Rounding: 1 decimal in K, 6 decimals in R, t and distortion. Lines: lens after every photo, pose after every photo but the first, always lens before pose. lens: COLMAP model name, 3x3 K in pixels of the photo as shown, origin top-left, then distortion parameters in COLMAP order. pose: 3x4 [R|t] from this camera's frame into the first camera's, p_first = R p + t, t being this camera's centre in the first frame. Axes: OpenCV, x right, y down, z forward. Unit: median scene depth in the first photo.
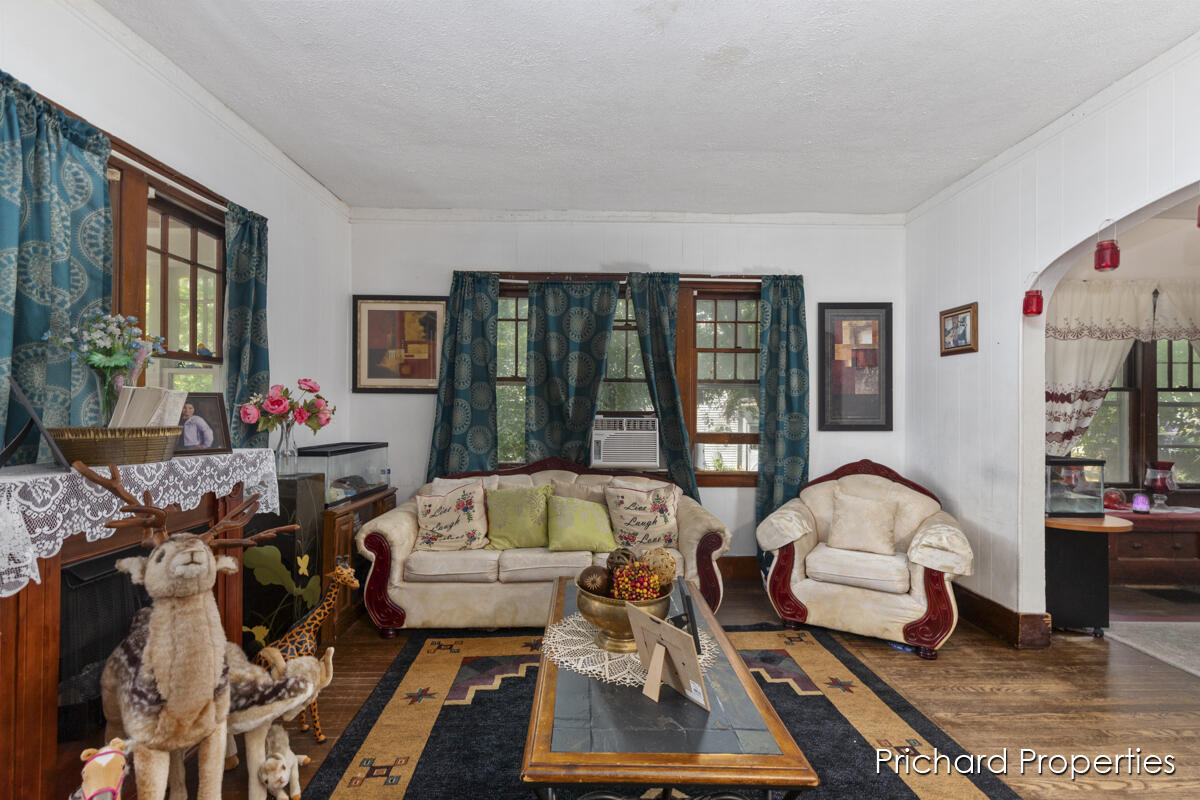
lens RADIAL K [[527.9, 0, 600.0], [0, 527.9, 400.0], [0, 0, 1]] dist [0.000470, 0.000020]
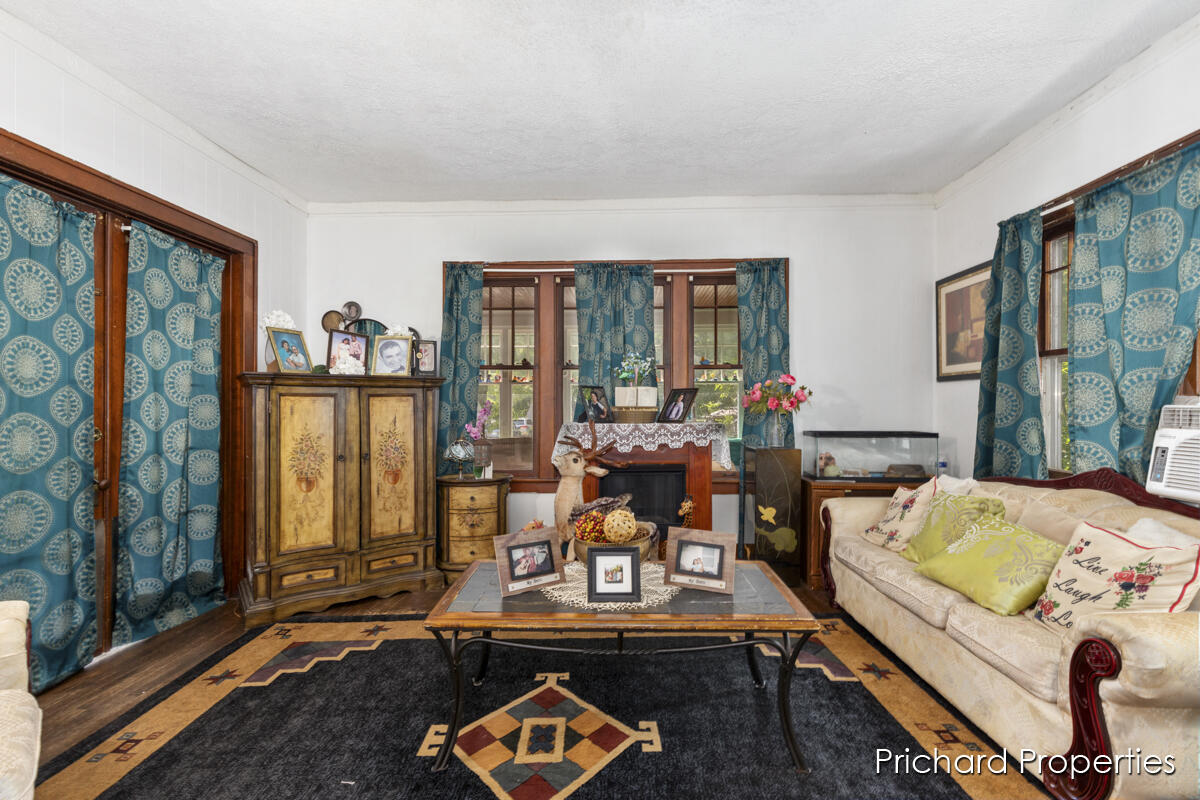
lens RADIAL K [[527.9, 0, 600.0], [0, 527.9, 400.0], [0, 0, 1]] dist [0.000470, 0.000020]
pose [[-0.061593, -0.015954, -0.997974, 0.561215], [0.019717, 0.999658, -0.017197, 0.025273], [0.997907, -0.020736, -0.061258, 0.448267]]
